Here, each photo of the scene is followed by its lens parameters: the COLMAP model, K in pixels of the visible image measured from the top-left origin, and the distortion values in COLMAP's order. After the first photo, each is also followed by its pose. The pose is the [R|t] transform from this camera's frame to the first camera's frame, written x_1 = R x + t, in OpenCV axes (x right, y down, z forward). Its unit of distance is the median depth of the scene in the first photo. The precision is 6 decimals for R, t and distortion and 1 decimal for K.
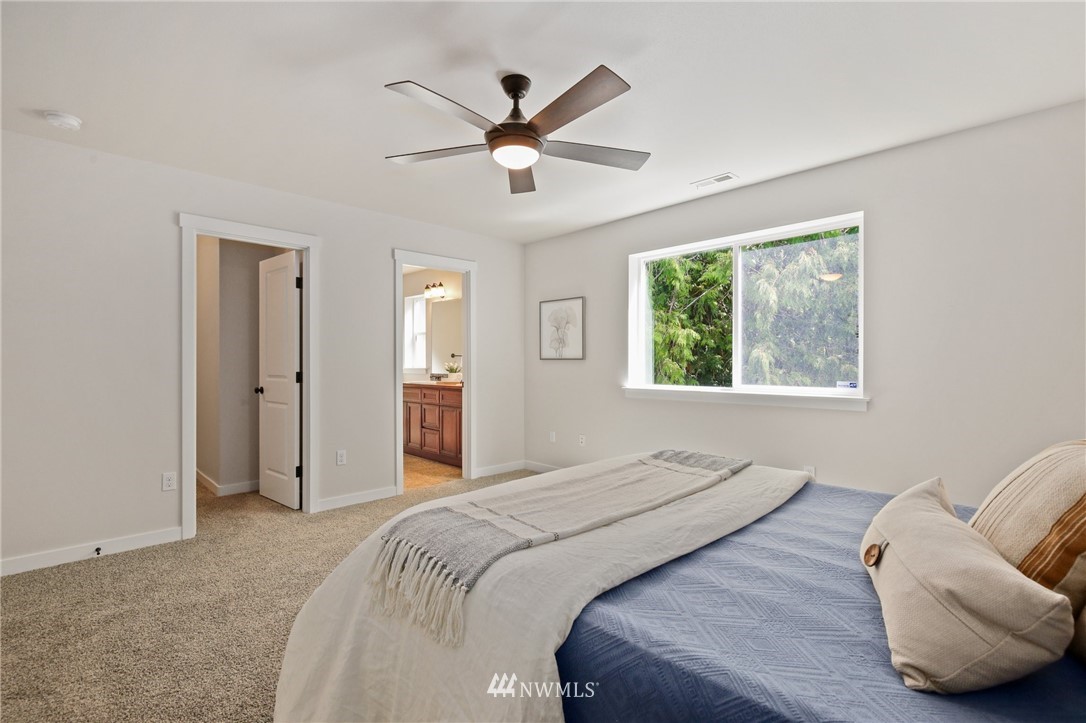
lens RADIAL K [[496.6, 0, 541.1], [0, 496.6, 363.6], [0, 0, 1]] dist [-0.024862, 0.001827]
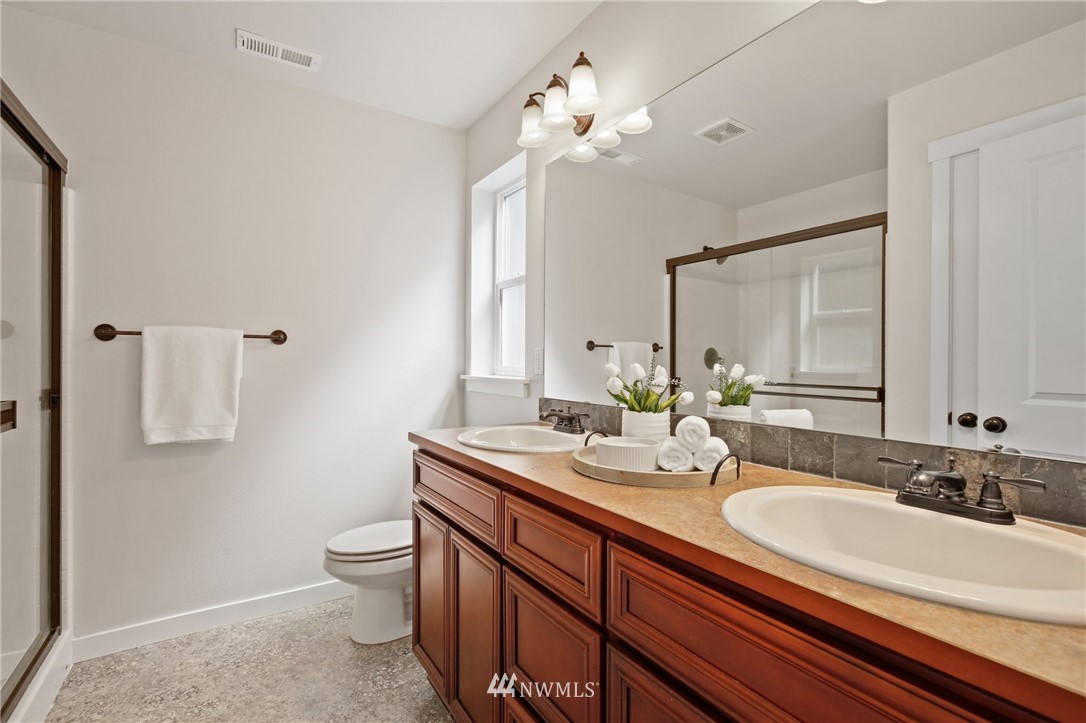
lens RADIAL K [[496.6, 0, 545.5], [0, 496.6, 361.0], [0, 0, 1]] dist [-0.024862, 0.001827]
pose [[0.981619, 0.008108, -0.190677, -0.152381], [-0.009513, 0.999934, -0.006455, -0.000258], [0.190612, 0.008150, 0.981632, 0.660907]]
